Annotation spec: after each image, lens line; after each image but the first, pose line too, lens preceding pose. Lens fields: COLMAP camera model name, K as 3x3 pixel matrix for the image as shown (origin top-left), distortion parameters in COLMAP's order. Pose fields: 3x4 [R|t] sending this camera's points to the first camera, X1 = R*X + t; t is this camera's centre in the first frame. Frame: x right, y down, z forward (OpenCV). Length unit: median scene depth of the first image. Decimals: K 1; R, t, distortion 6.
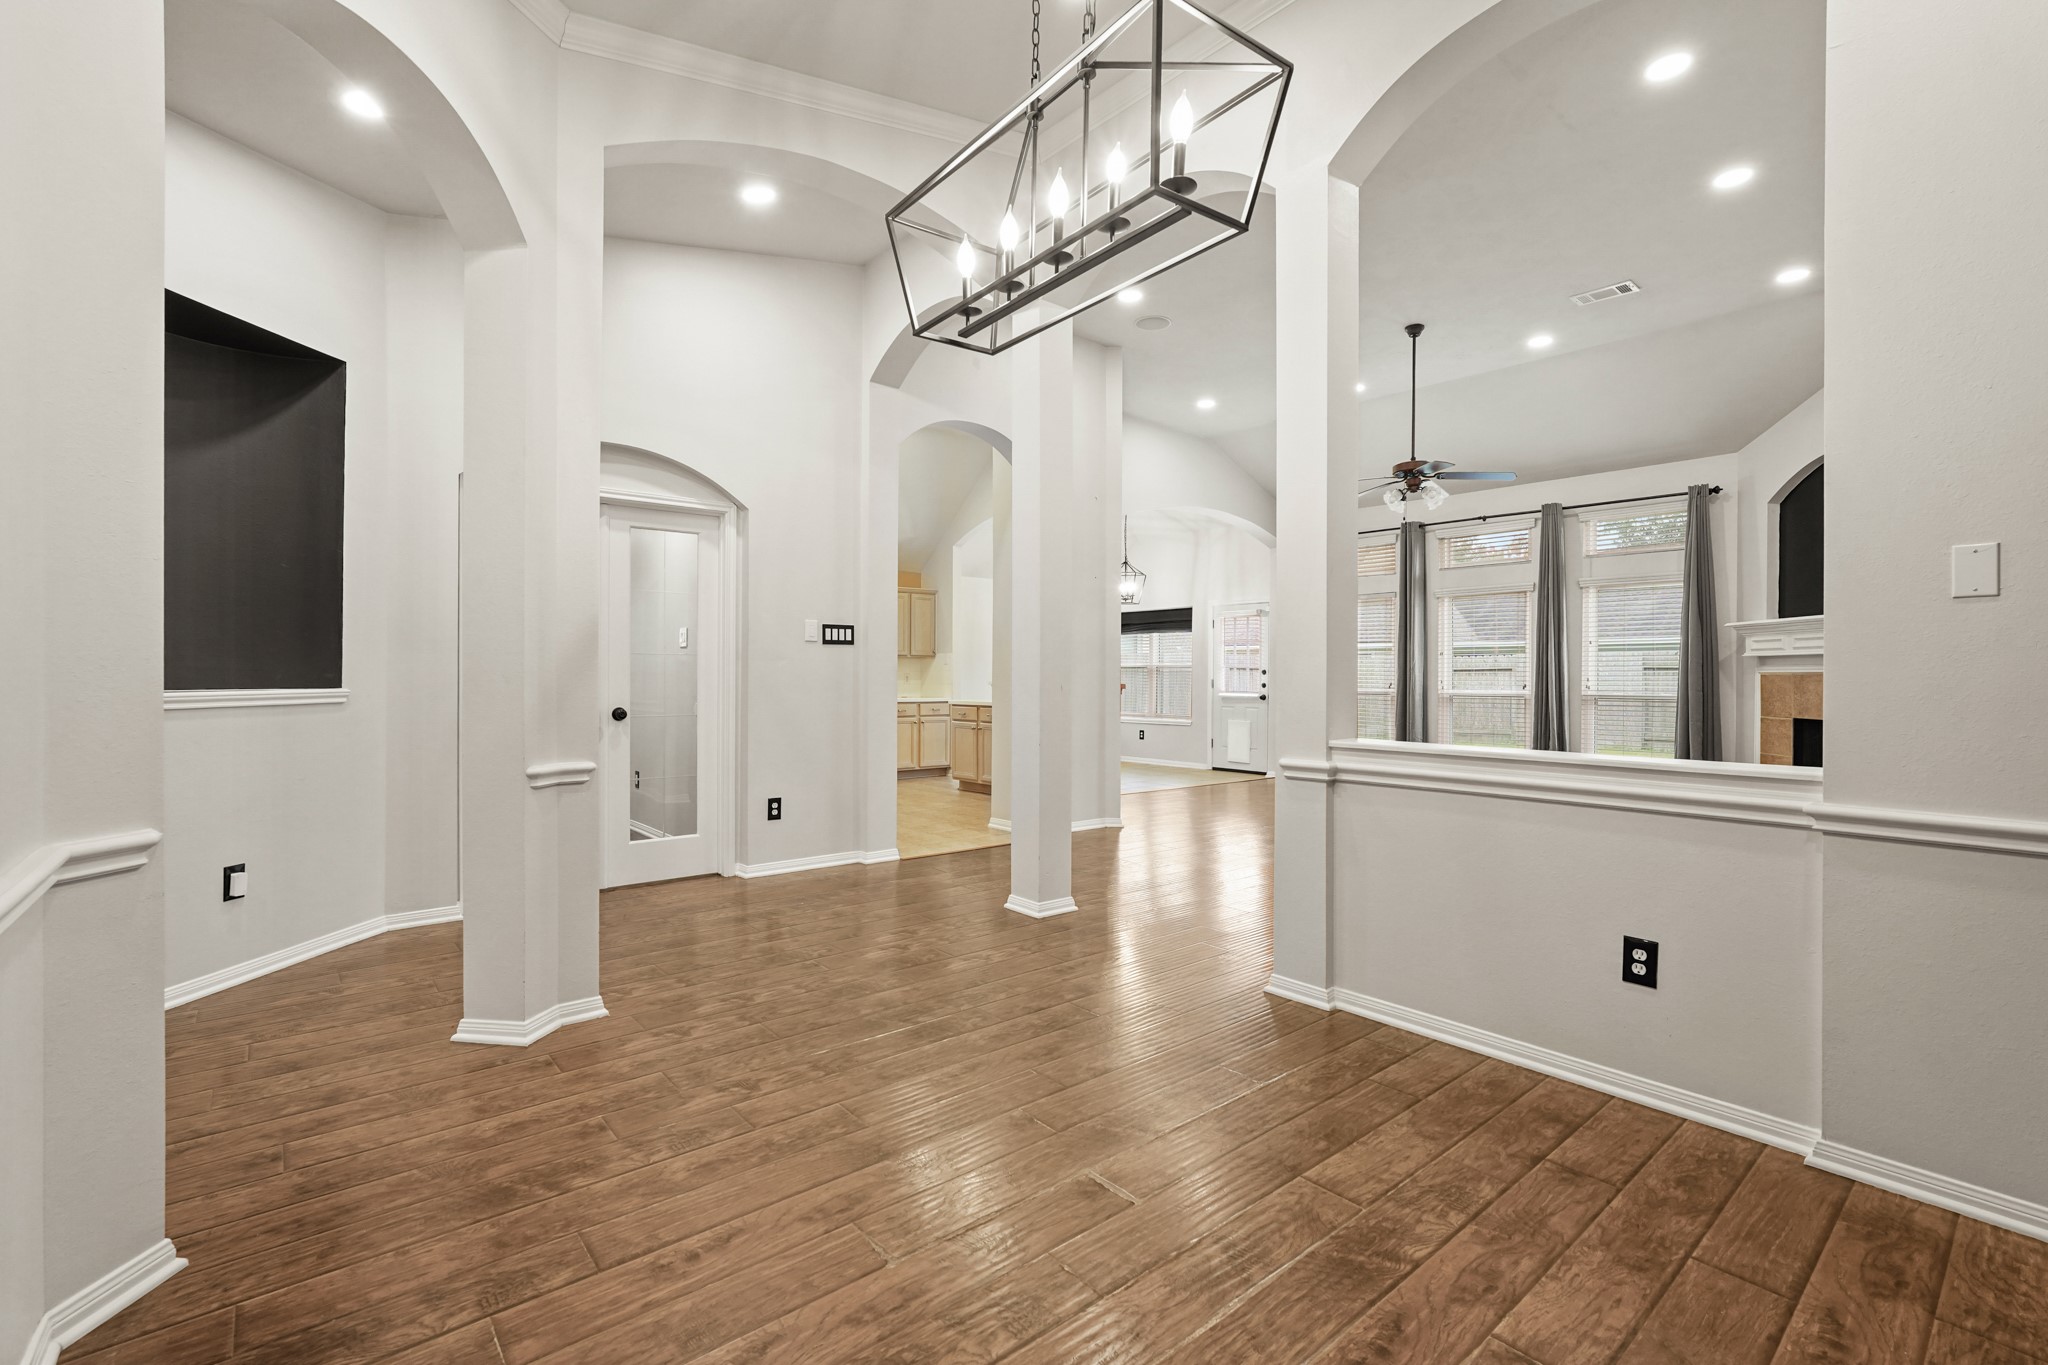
lens RADIAL K [[904.4, 0, 1024.4], [0, 904.4, 672.8], [0, 0, 1]] dist [-0.011981, 0.005912]
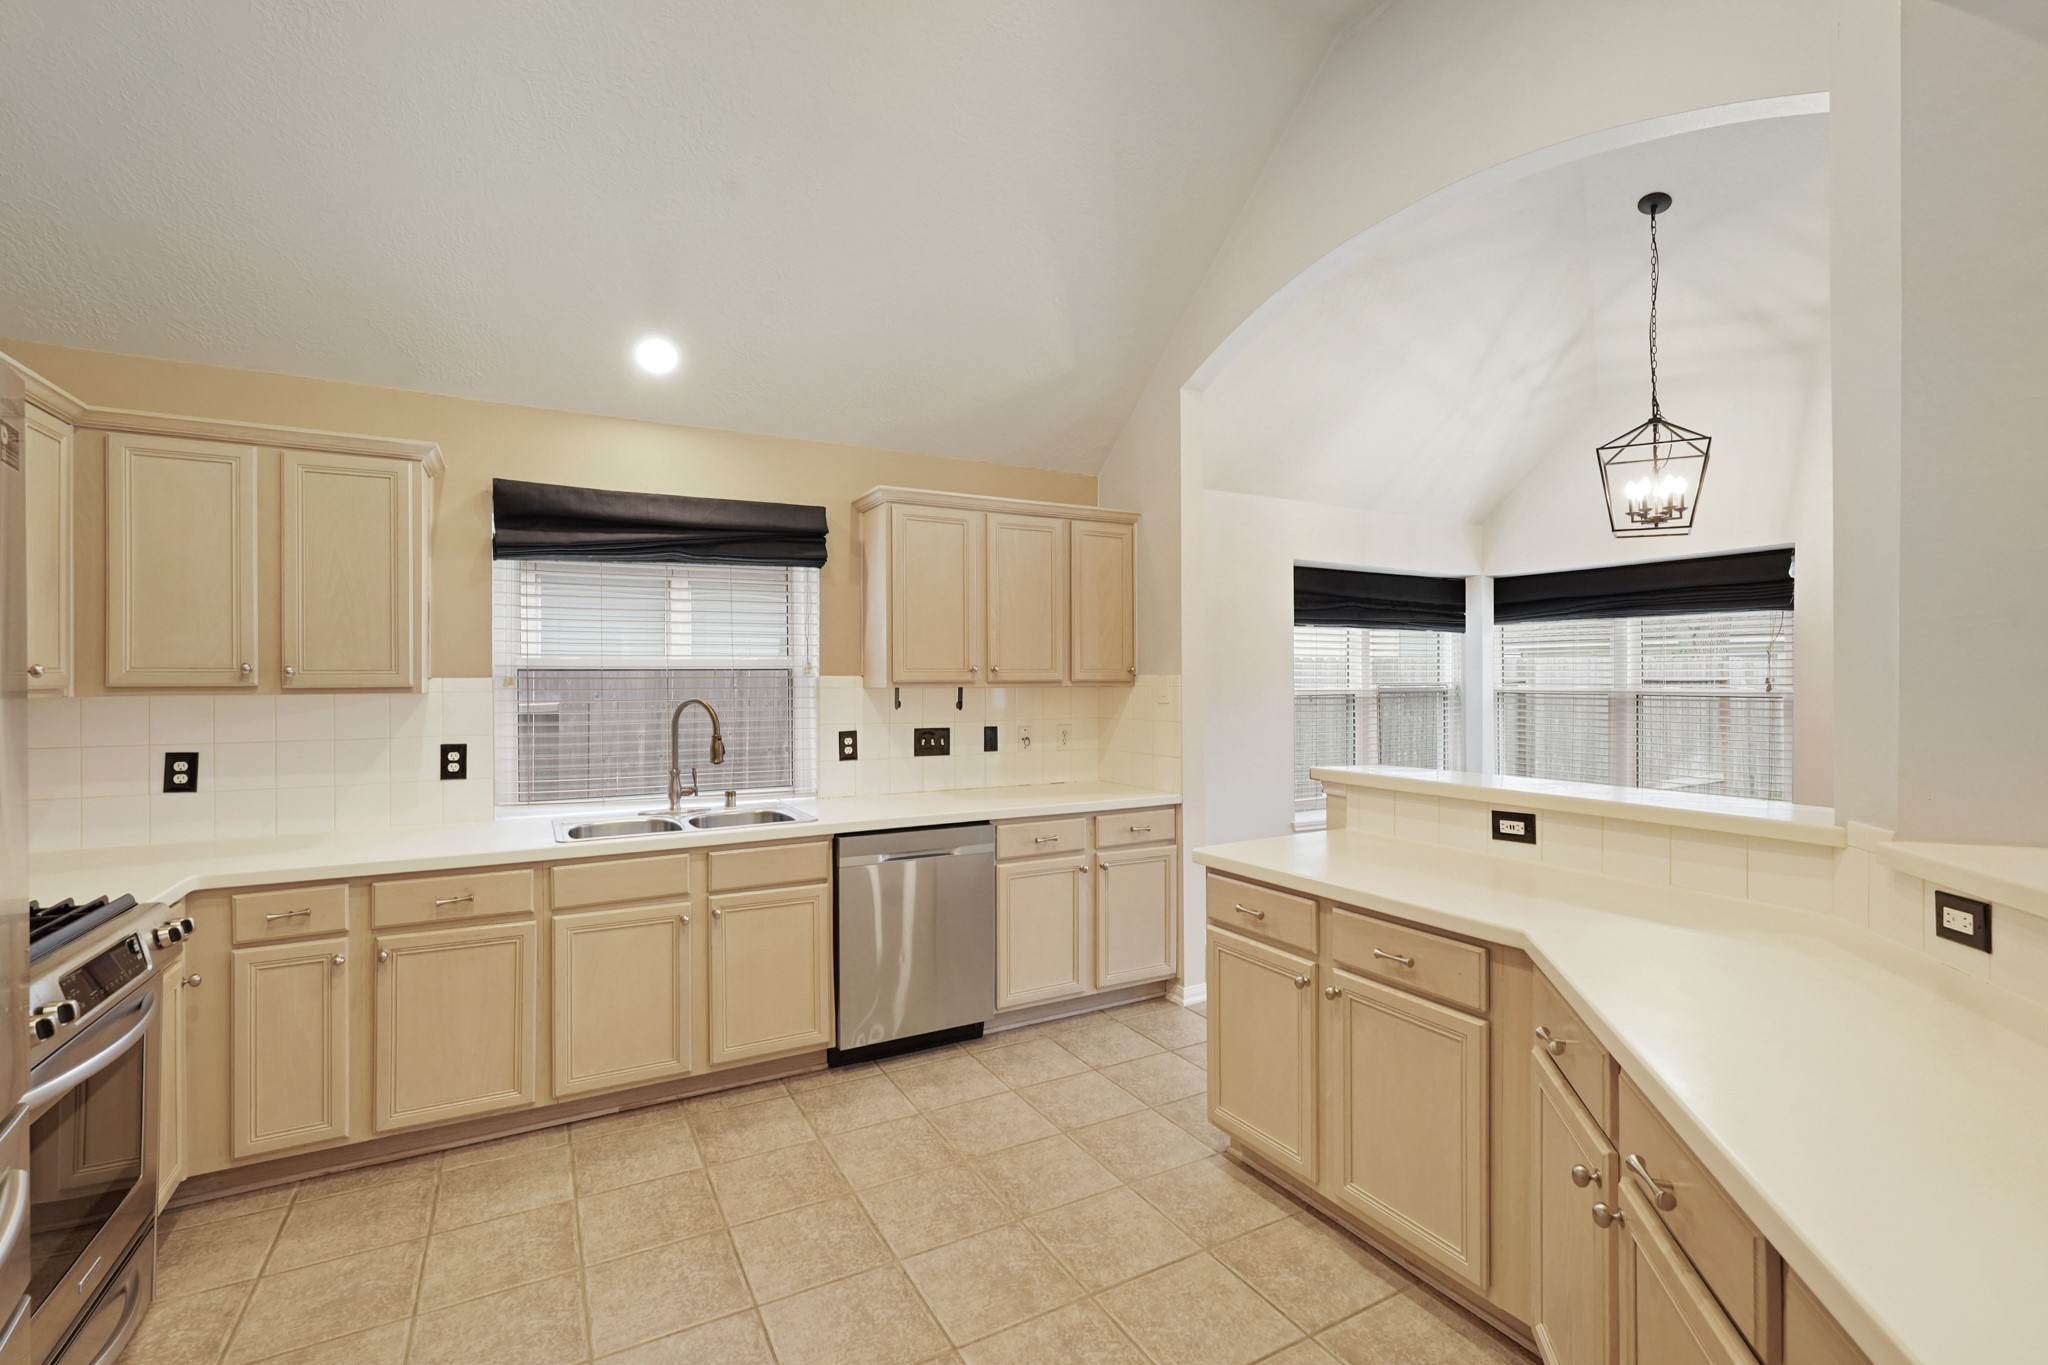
lens RADIAL K [[904.4, 0, 1045.9], [0, 904.4, 670.2], [0, 0, 1]] dist [-0.011981, 0.005912]
pose [[0.983350, -0.008208, -0.181536, -0.077692], [0.006946, 0.999947, -0.007584, -0.023987], [0.181588, 0.006197, 0.983355, 0.721474]]
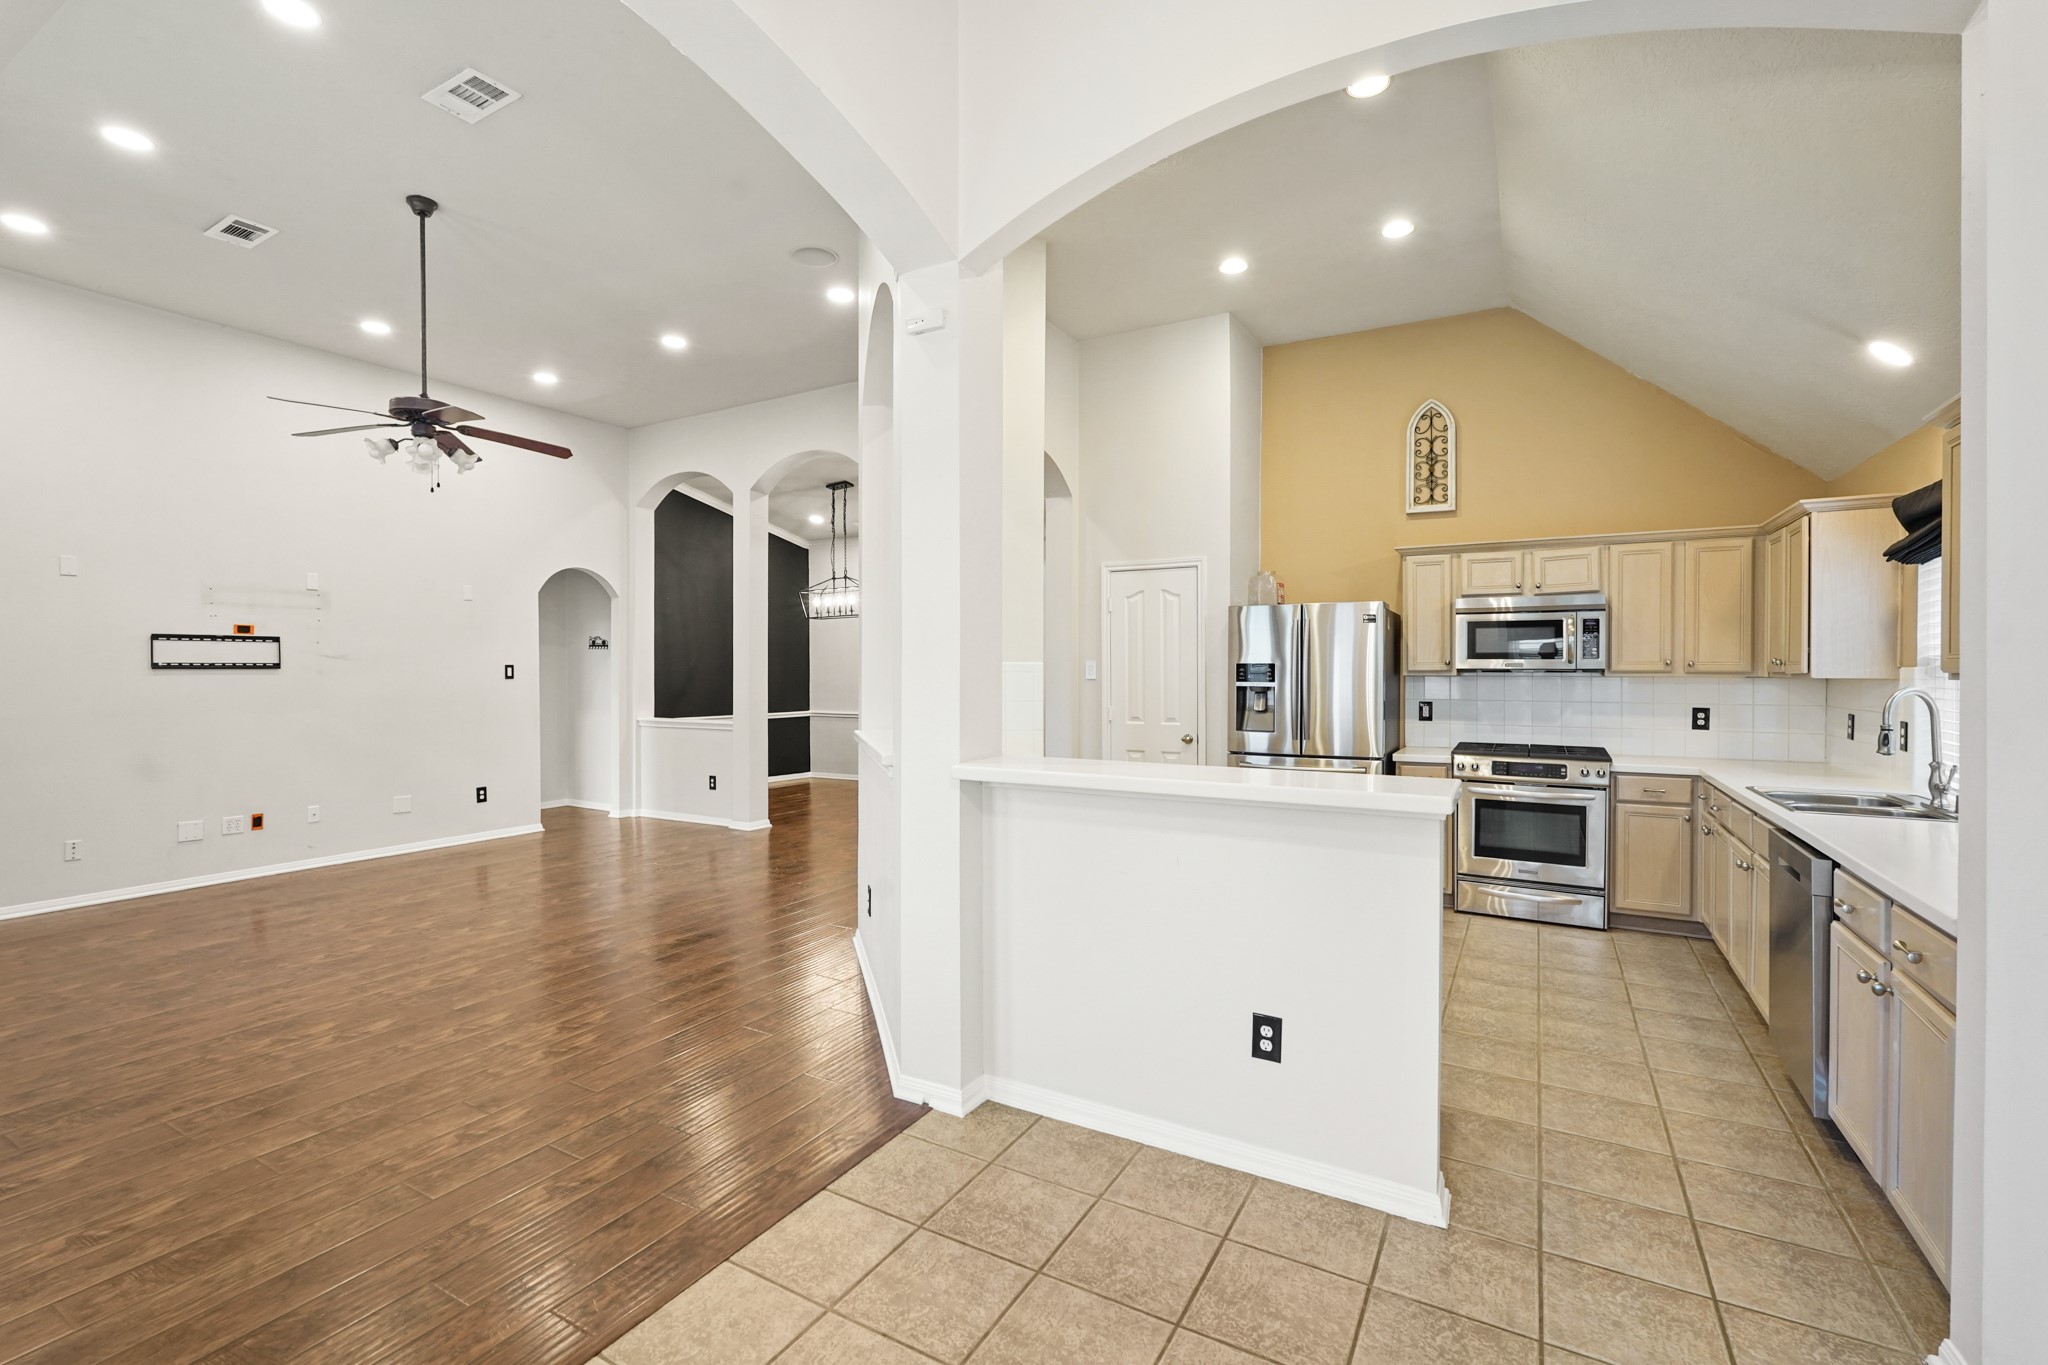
lens RADIAL K [[904.4, 0, 1019.4], [0, 904.4, 676.0], [0, 0, 1]] dist [-0.011981, 0.005912]
pose [[-0.936525, -0.006059, -0.350548, 0.231499], [-0.009709, 0.999915, 0.008657, -0.020402], [0.350466, 0.011511, -0.936505, 1.405020]]
